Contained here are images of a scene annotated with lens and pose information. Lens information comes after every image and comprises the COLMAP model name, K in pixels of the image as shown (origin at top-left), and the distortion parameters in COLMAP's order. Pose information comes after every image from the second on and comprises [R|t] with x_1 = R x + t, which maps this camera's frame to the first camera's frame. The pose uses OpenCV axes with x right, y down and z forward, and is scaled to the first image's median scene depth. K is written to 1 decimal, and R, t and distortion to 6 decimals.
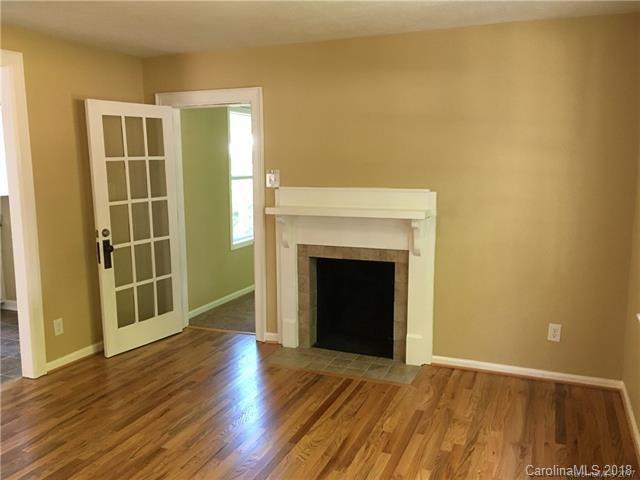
lens RADIAL K [[548.1, 0, 320.1], [0, 548.1, 237.7], [0, 0, 1]] dist [0.048051, -0.040929]
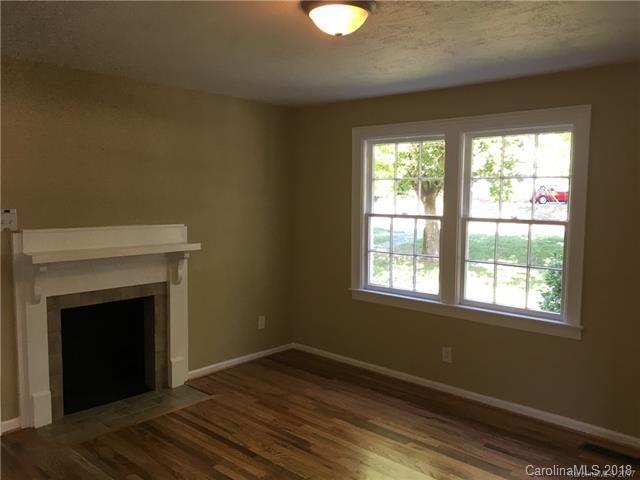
lens RADIAL K [[548.1, 0, 320.4], [0, 548.1, 239.2], [0, 0, 1]] dist [0.048051, -0.040929]
pose [[0.326049, -0.066195, 0.943033, -0.762293], [0.126089, 0.991678, 0.026014, -0.049658], [-0.936906, 0.110424, 0.331682, 0.355573]]
